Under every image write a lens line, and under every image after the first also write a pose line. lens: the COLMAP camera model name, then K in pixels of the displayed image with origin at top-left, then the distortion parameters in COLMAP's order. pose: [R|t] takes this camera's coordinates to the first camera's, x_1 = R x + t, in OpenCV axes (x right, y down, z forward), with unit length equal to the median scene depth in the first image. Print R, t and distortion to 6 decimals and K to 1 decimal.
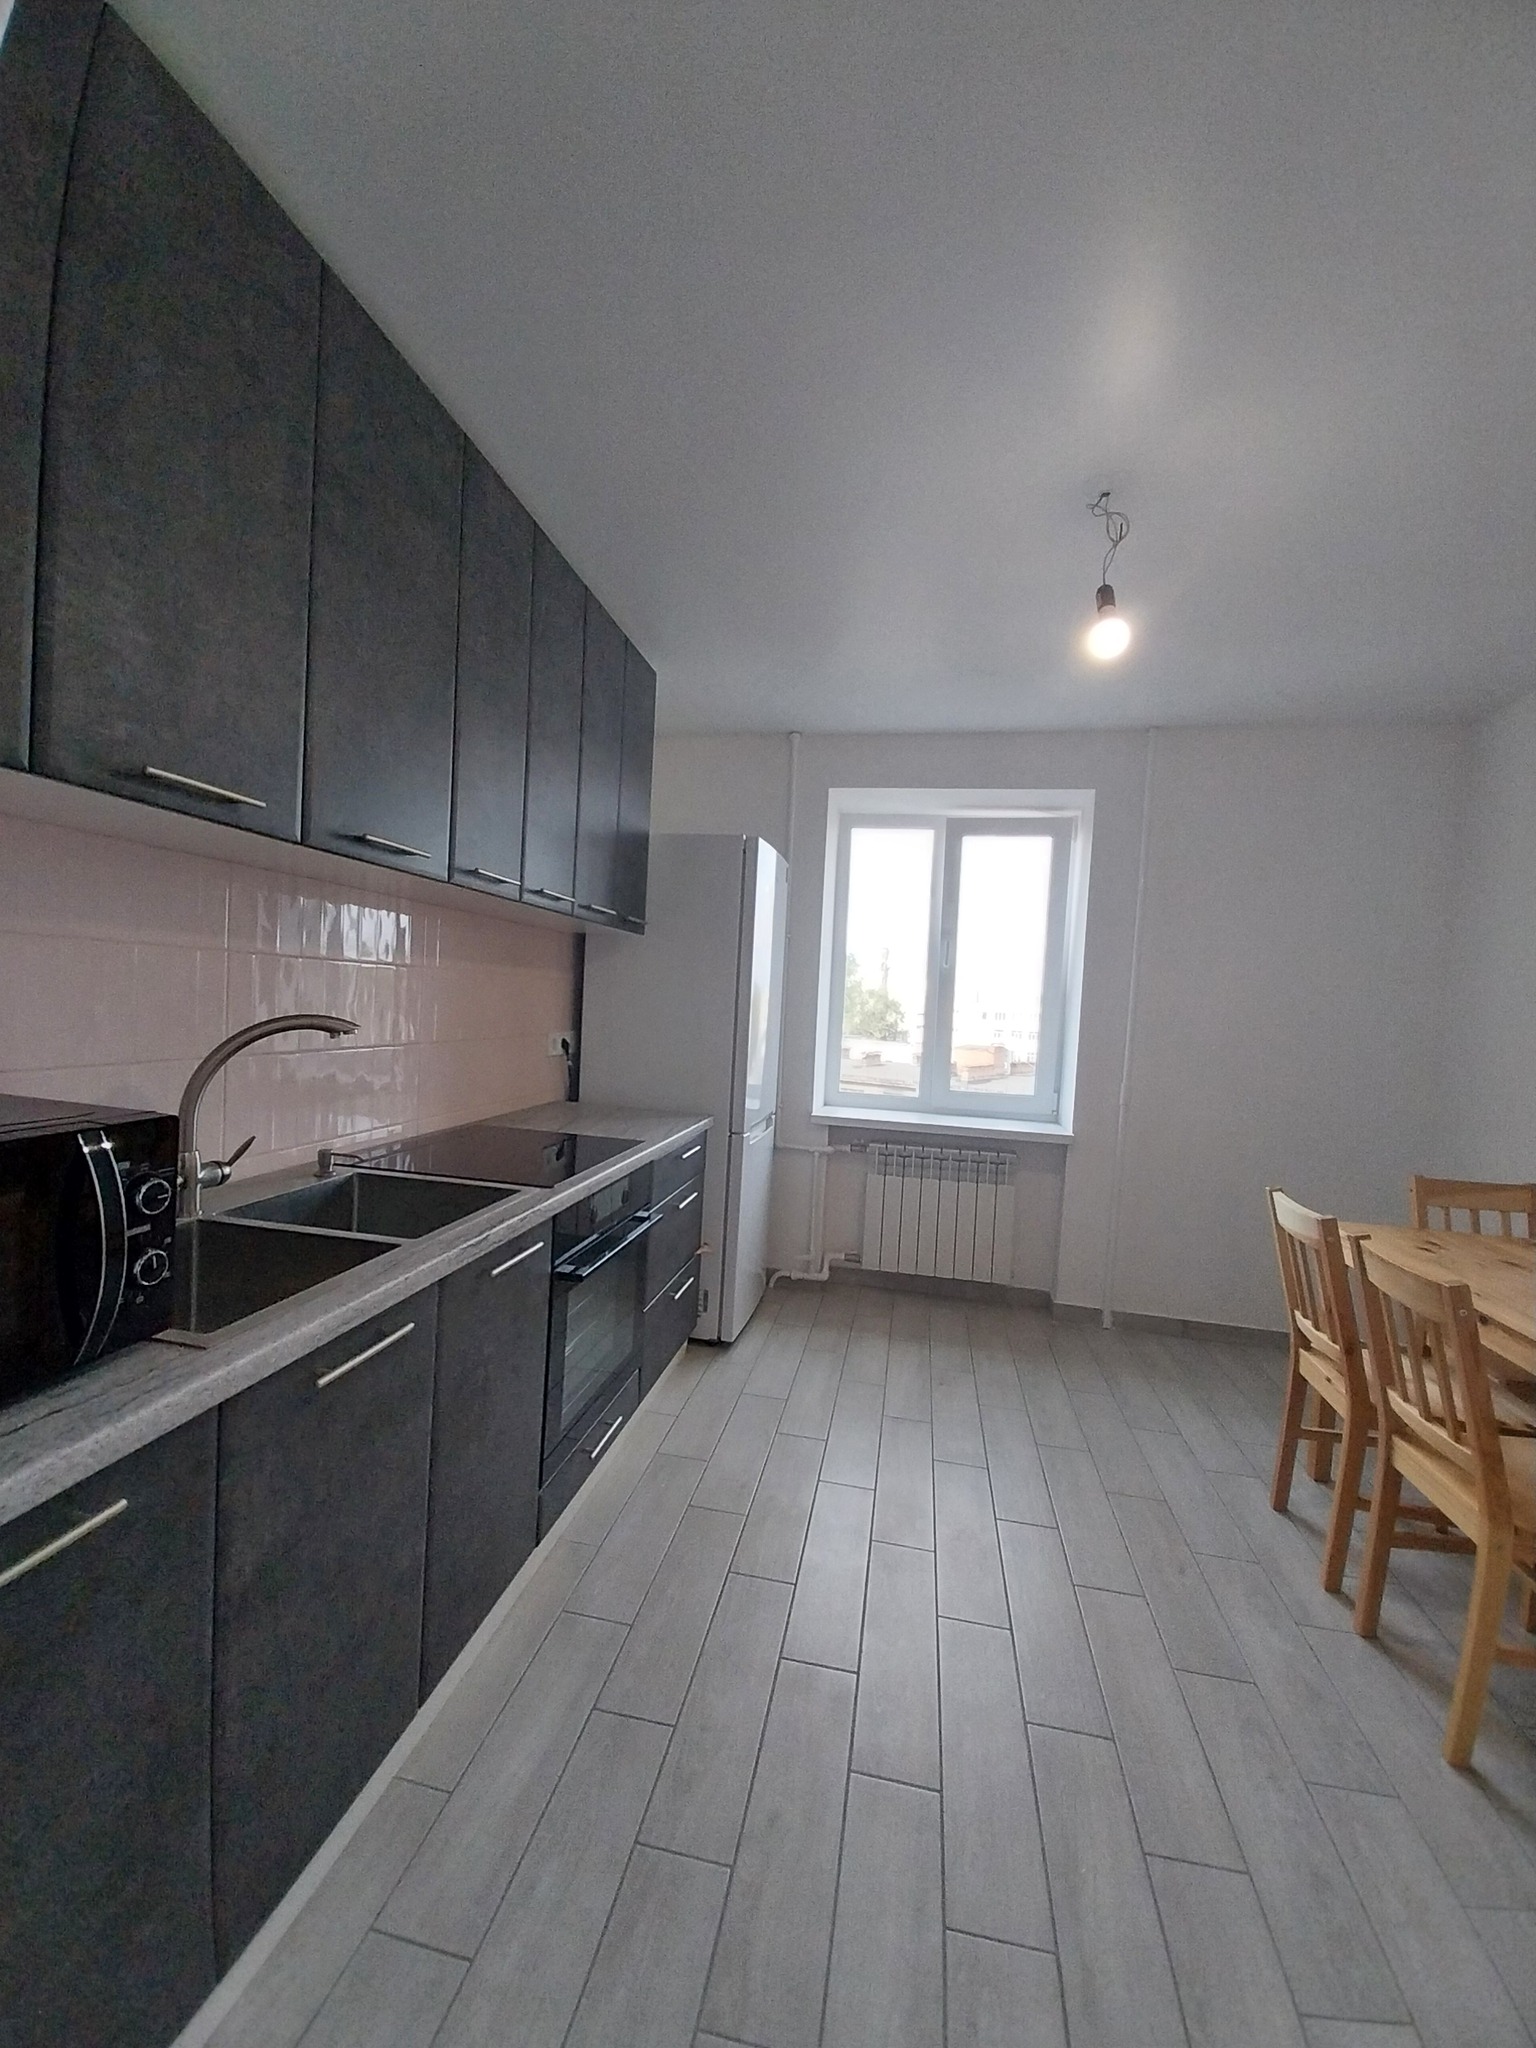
lens RADIAL K [[811.7, 0, 781.7], [0, 811.7, 1025.6], [0, 0, 1]] dist [0.003795, -0.007762]
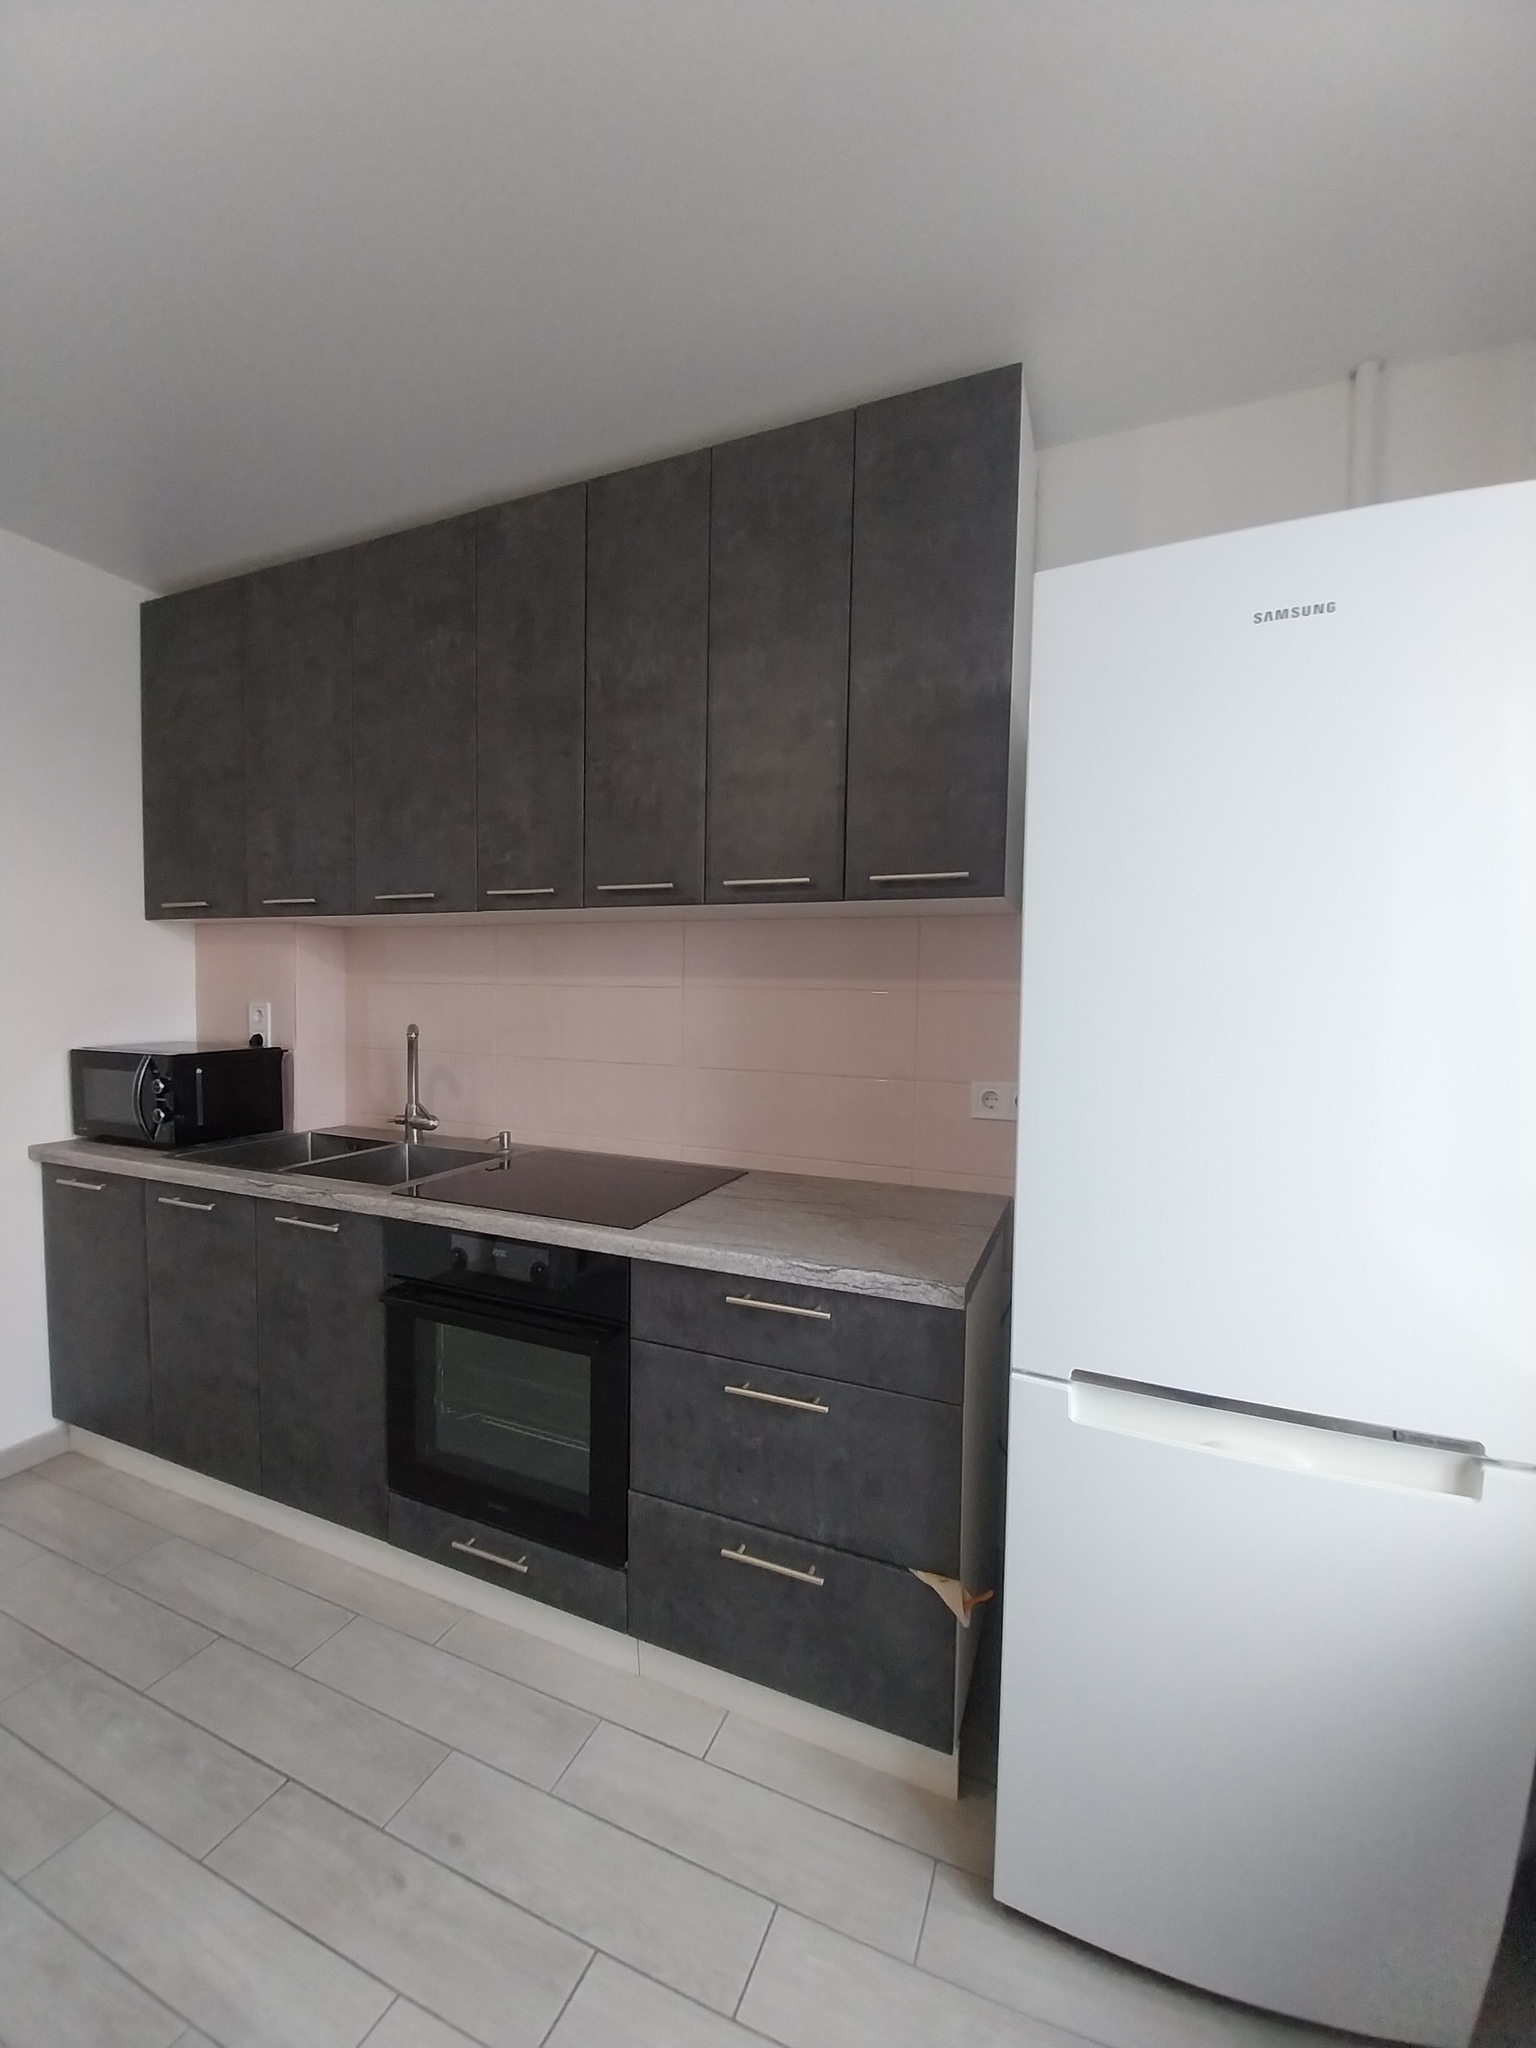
lens RADIAL K [[811.7, 0, 780.4], [0, 811.7, 1037.4], [0, 0, 1]] dist [0.003795, -0.007762]
pose [[-0.218696, -0.010782, -0.975733, 0.647878], [-0.058612, 0.998279, 0.002106, -0.029172], [0.974031, 0.057651, -0.218952, 1.802289]]
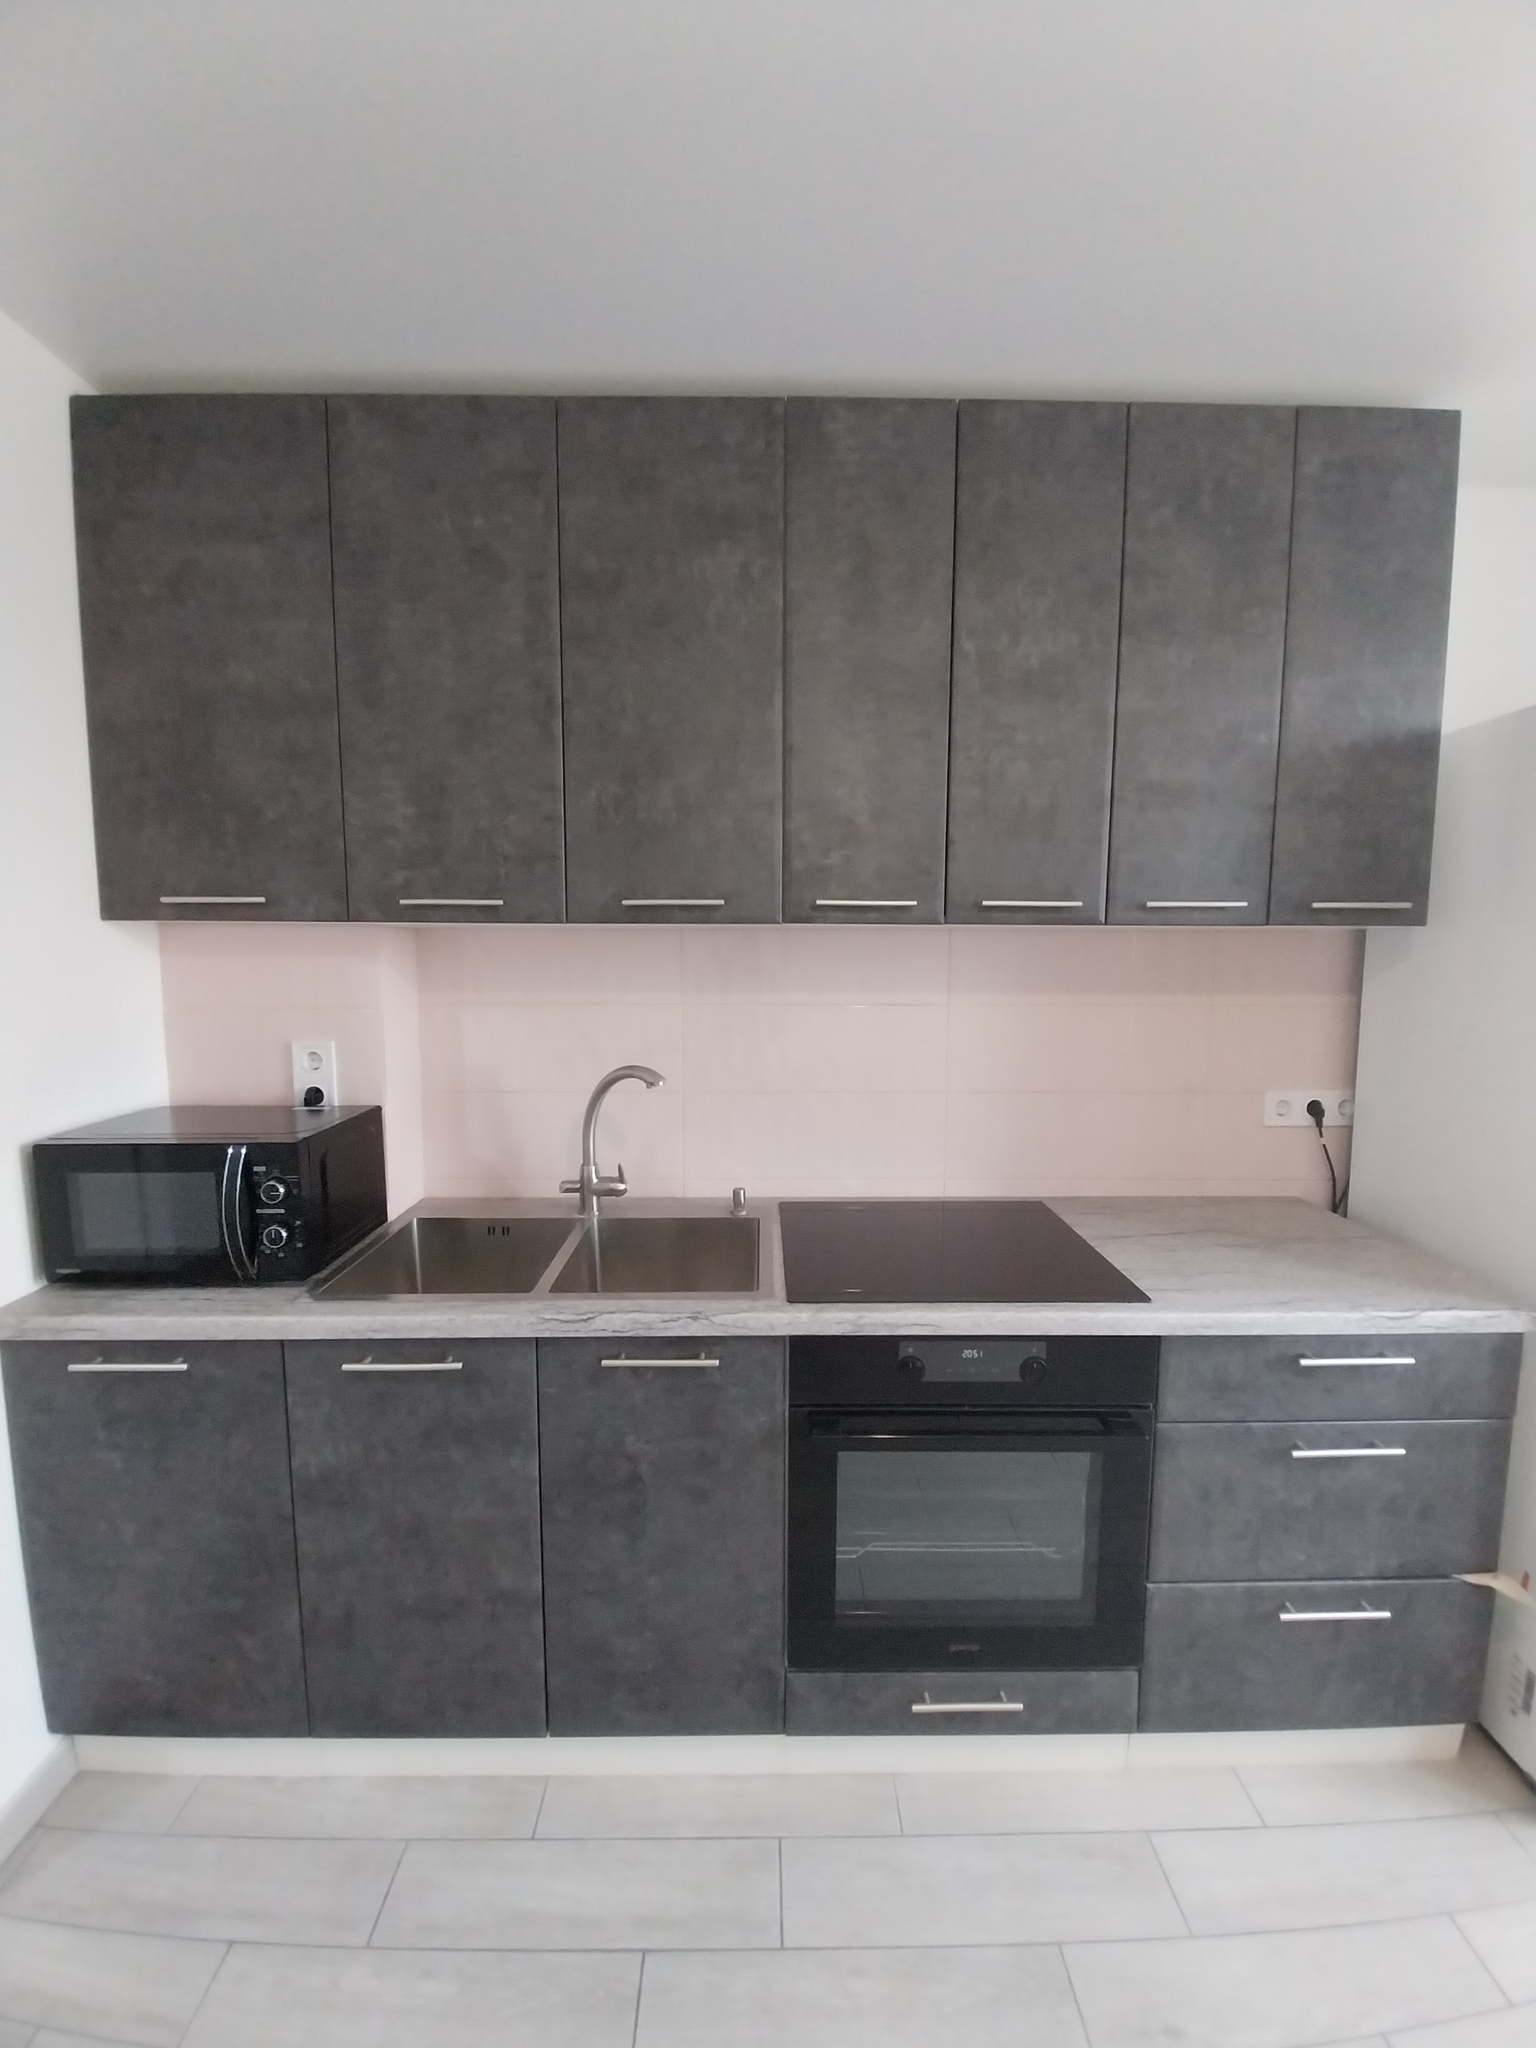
lens RADIAL K [[811.7, 0, 763.6], [0, 811.7, 1027.3], [0, 0, 1]] dist [0.003795, -0.007762]
pose [[0.181145, 0.036436, -0.982781, 0.504755], [-0.020923, 0.999230, 0.033189, -0.098159], [0.983234, 0.014551, 0.181768, 0.886902]]
